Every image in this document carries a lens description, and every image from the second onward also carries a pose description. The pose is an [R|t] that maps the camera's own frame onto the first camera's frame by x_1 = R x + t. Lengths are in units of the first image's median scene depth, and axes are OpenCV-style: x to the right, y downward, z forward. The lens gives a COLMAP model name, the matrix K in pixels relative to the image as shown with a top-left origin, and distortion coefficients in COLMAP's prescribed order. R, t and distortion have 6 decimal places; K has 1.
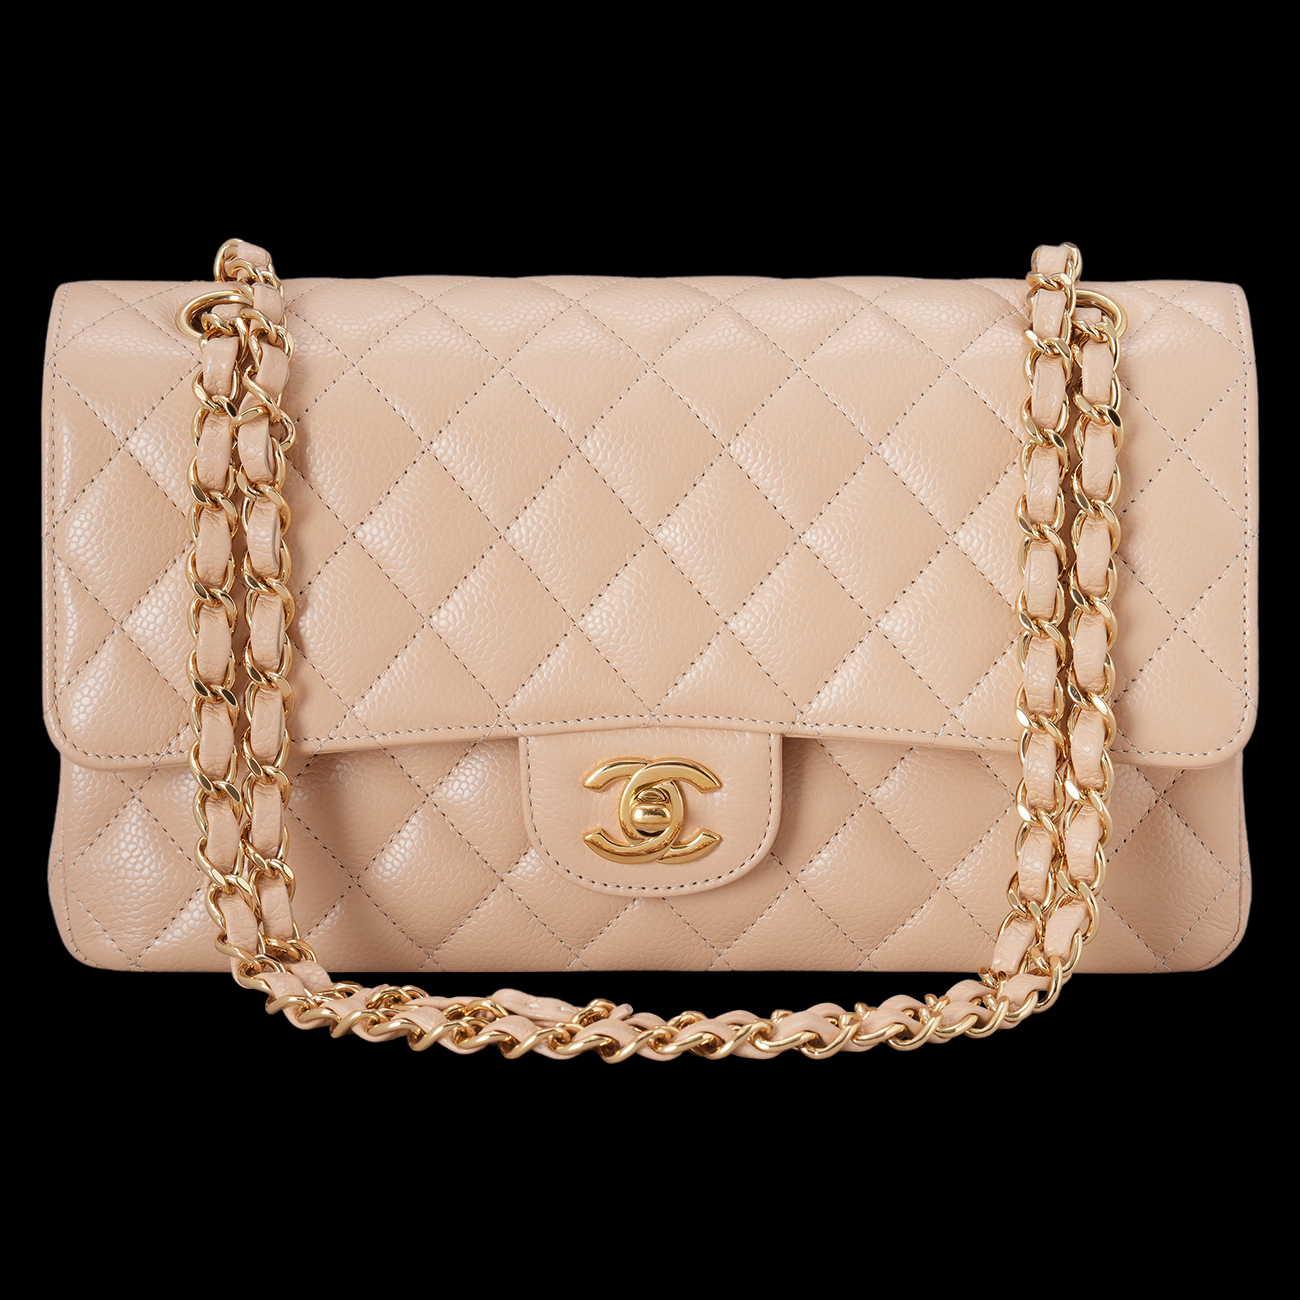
lens RADIAL K [[4356.8, 0, 649.6], [0, 4356.8, 398.6], [0, 0, 1]] dist [0.164580, 2.810796]
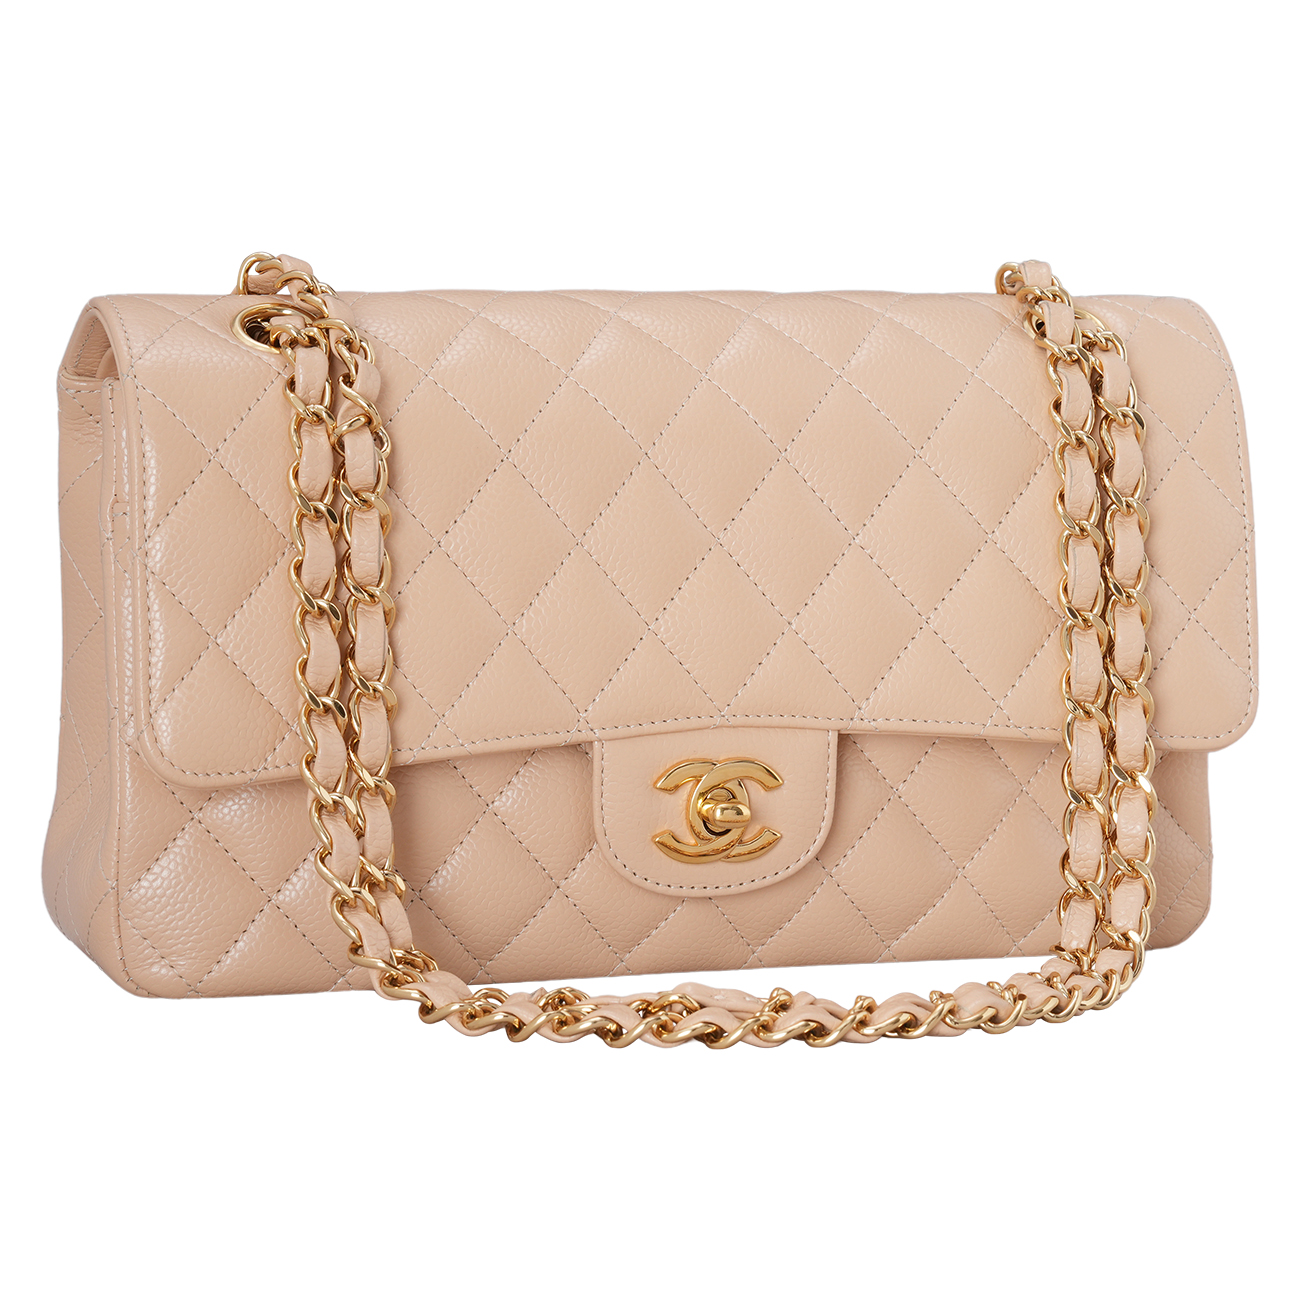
lens RADIAL K [[4356.8, 0, 649.6], [0, 4356.8, 398.6], [0, 0, 1]] dist [0.164580, 2.810796]
pose [[0.947180, -0.007302, 0.320618, -0.341948], [0.017049, 0.999473, -0.027606, 0.026392], [-0.320247, 0.031614, 0.946806, 0.038322]]
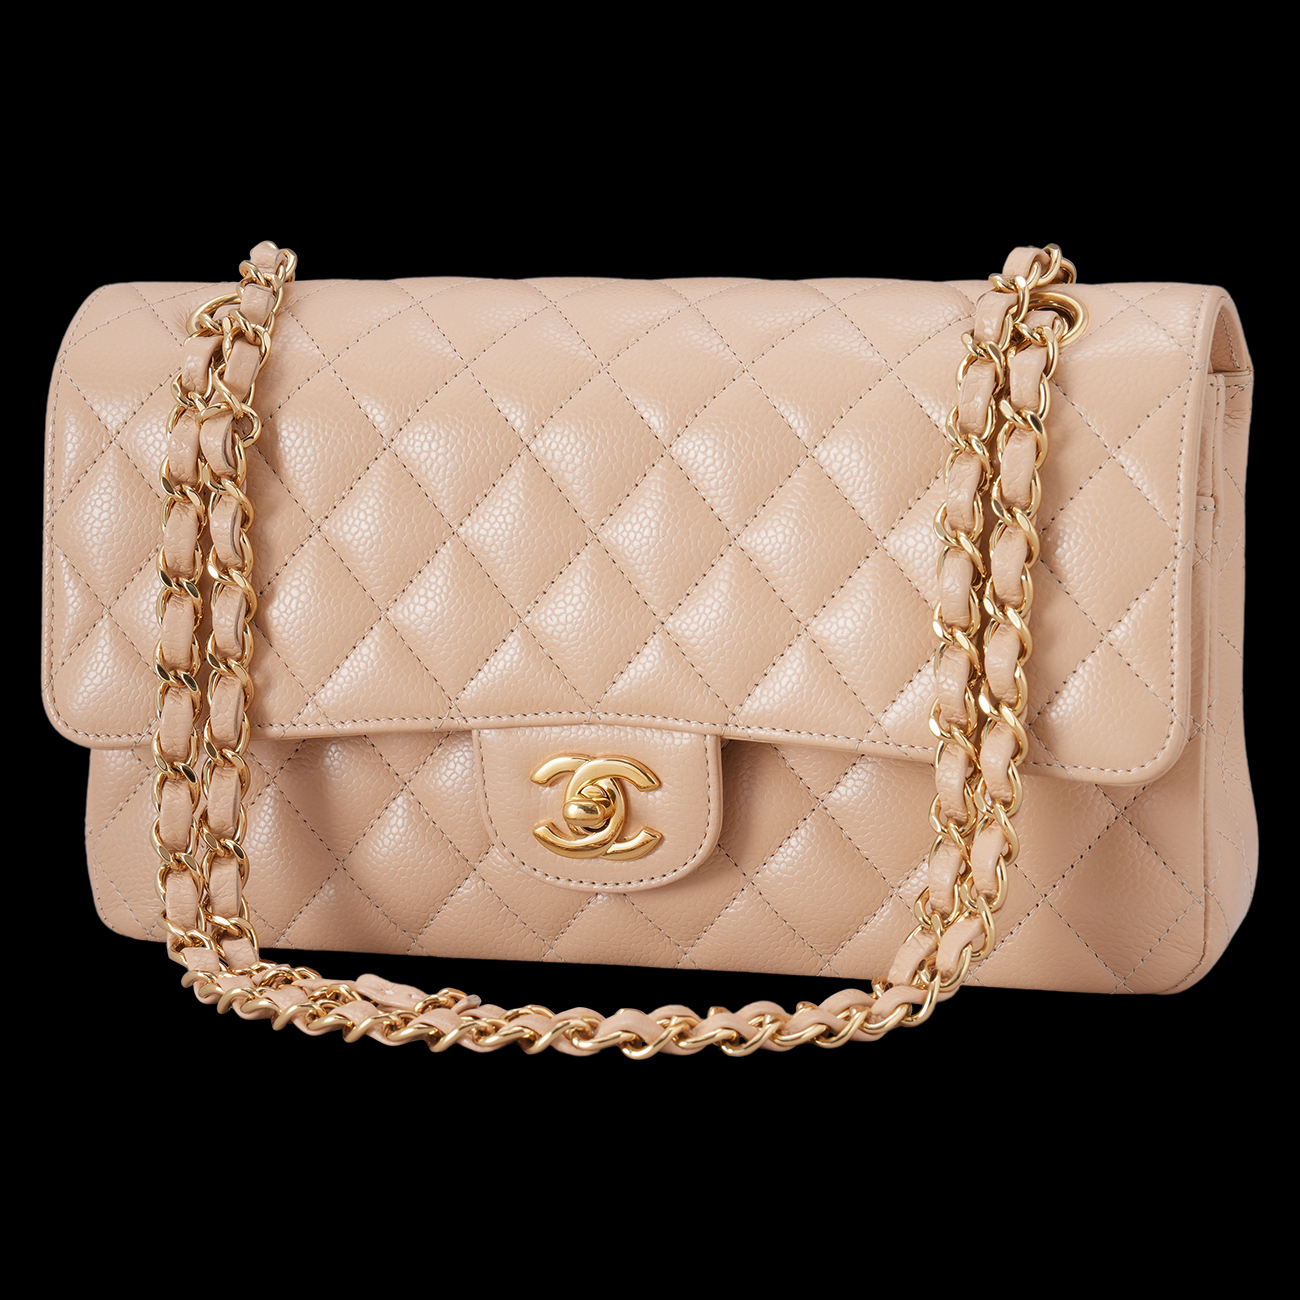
lens RADIAL K [[4356.8, 0, 649.6], [0, 4356.8, 398.6], [0, 0, 1]] dist [0.164580, 2.810796]
pose [[0.952167, 0.010414, -0.305401, 0.321440], [-0.009880, 0.999946, 0.003291, -0.003593], [0.305418, -0.000116, 0.952218, 0.041318]]
